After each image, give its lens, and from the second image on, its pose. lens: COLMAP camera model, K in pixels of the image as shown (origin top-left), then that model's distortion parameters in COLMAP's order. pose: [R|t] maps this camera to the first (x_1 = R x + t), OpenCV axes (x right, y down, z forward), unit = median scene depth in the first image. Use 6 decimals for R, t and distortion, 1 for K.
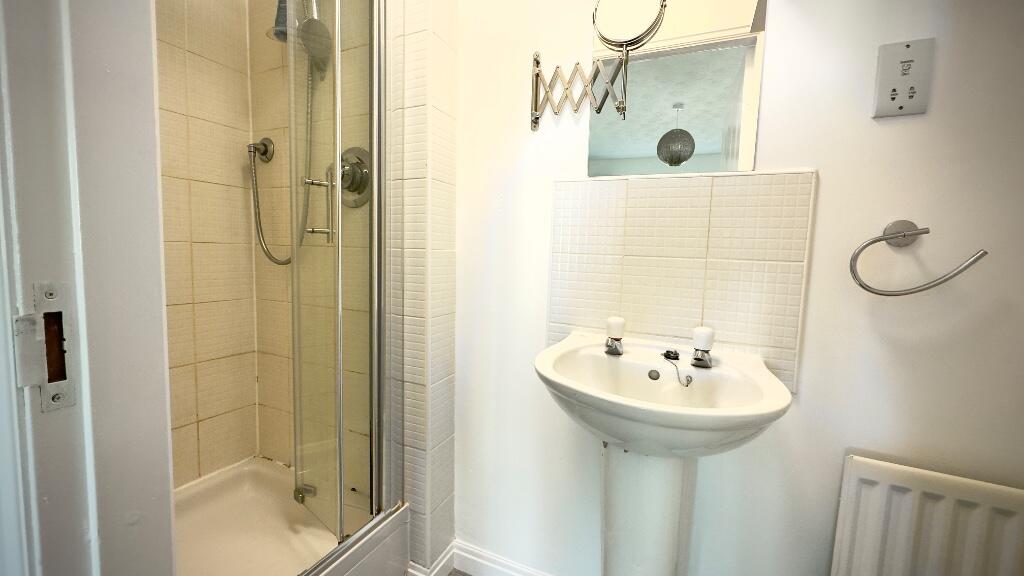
lens RADIAL K [[408.2, 0, 513.7], [0, 408.2, 283.1], [0, 0, 1]] dist [-0.001185, 0.000029]
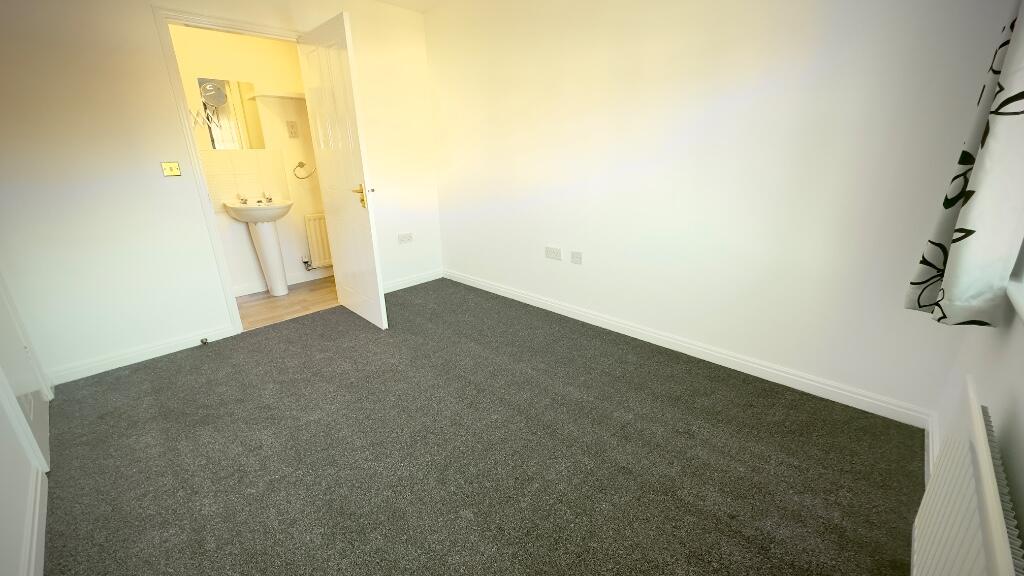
lens RADIAL K [[408.2, 0, 513.7], [0, 408.2, 283.1], [0, 0, 1]] dist [-0.001185, 0.000029]
pose [[0.329381, -0.302207, 0.894527, -2.767639], [0.120601, 0.953100, 0.277588, 0.160310], [-0.936463, 0.016449, 0.350379, -2.822442]]
